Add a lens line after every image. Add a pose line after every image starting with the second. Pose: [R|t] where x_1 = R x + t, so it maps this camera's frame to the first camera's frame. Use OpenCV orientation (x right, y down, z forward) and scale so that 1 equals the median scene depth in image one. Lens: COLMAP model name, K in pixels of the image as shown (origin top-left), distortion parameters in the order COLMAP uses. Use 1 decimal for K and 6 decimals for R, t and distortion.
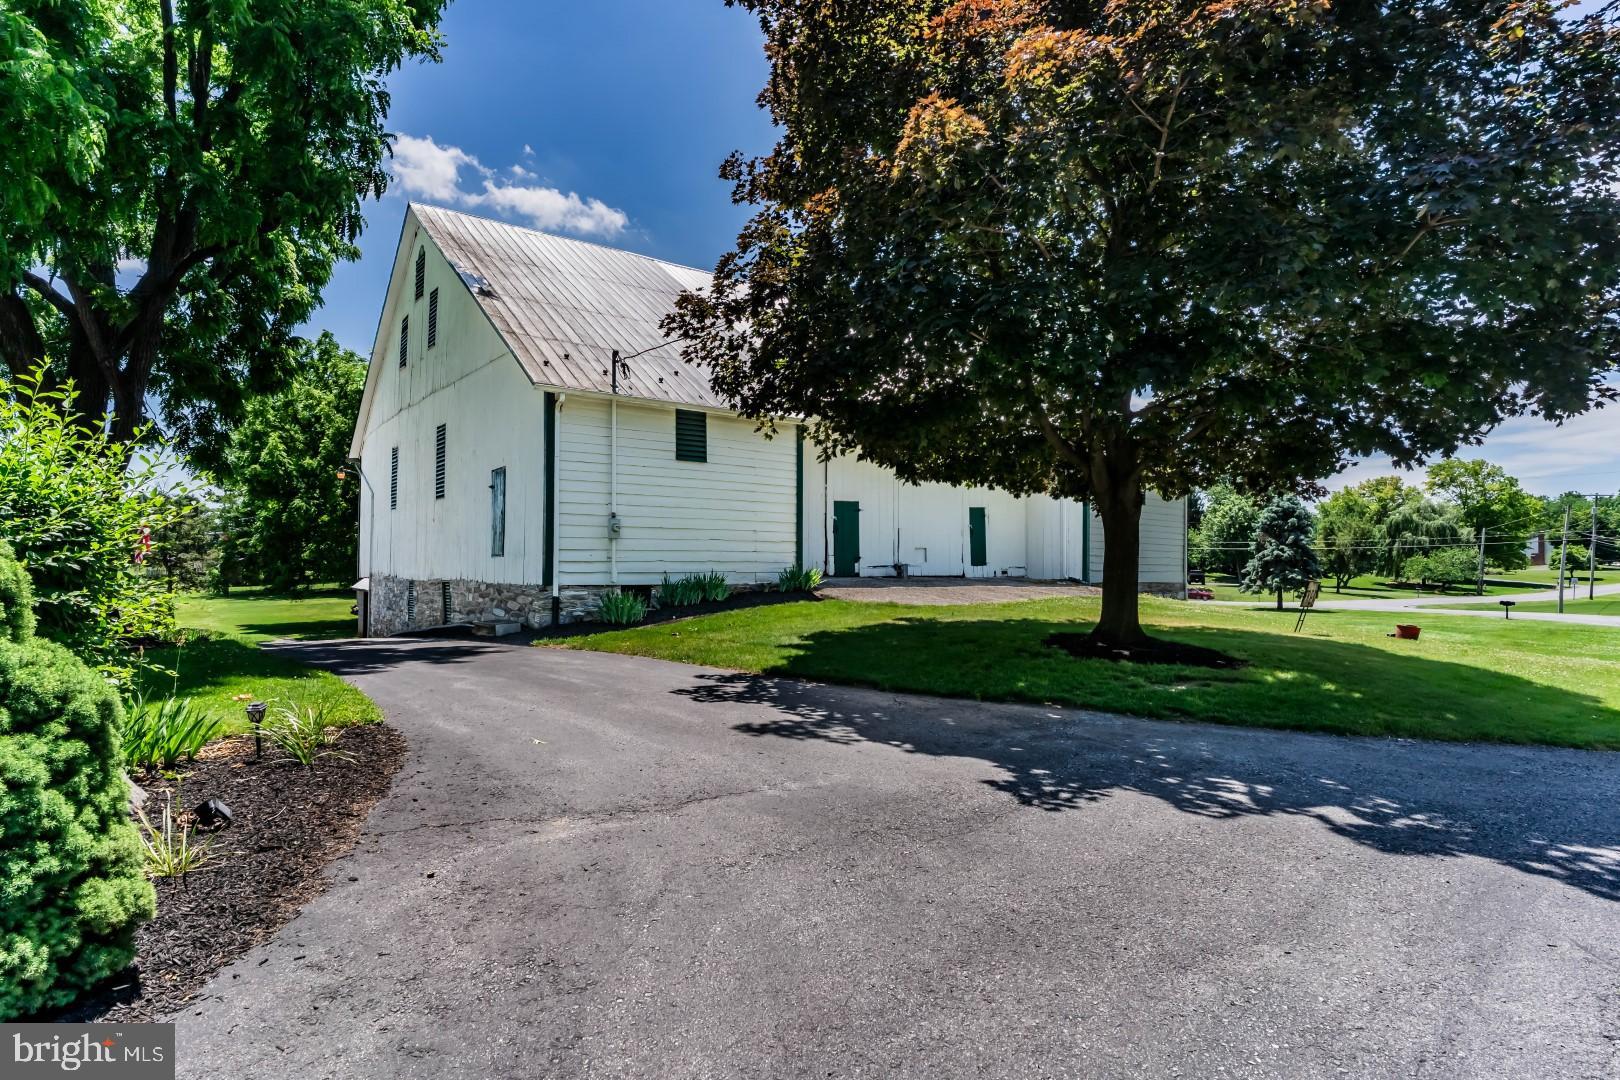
lens RADIAL K [[840.8, 0, 801.5], [0, 840.8, 520.5], [0, 0, 1]] dist [0.001023, 0.000584]
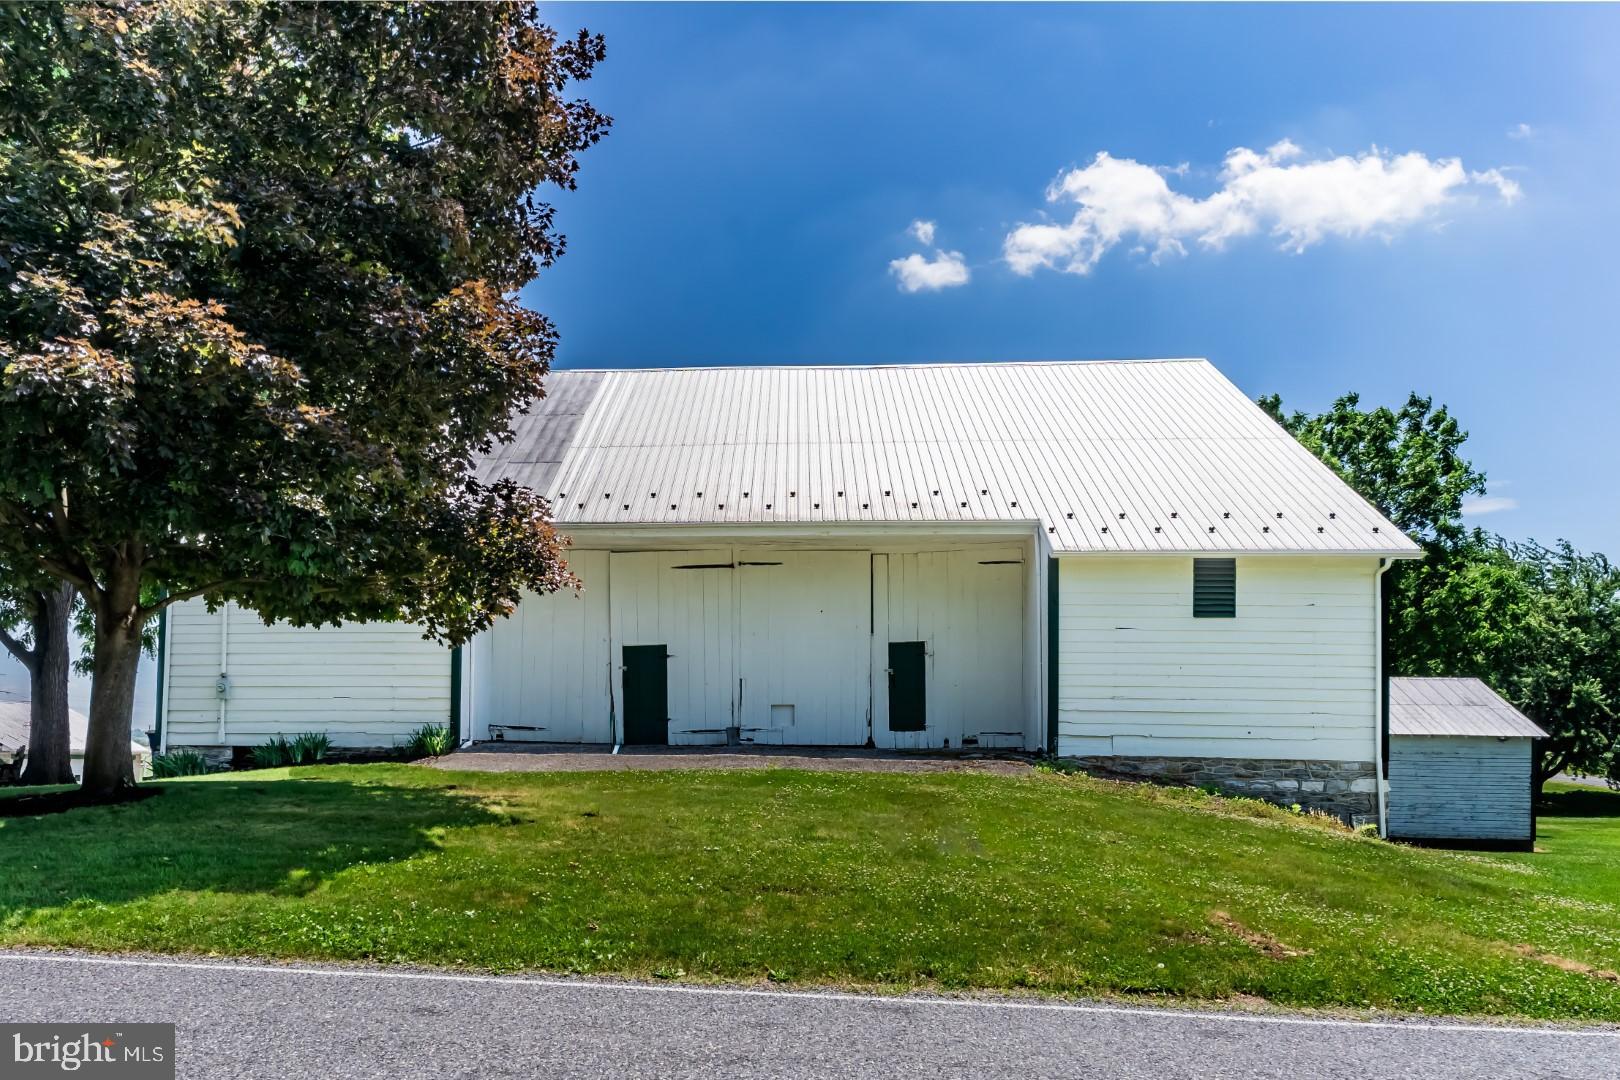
lens RADIAL K [[840.8, 0, 801.5], [0, 840.8, 520.5], [0, 0, 1]] dist [0.001023, 0.000584]
pose [[0.738167, -0.172737, -0.652129, 0.679910], [0.032982, 0.974748, -0.220859, 0.040187], [0.673812, 0.141522, 0.725224, 0.476232]]
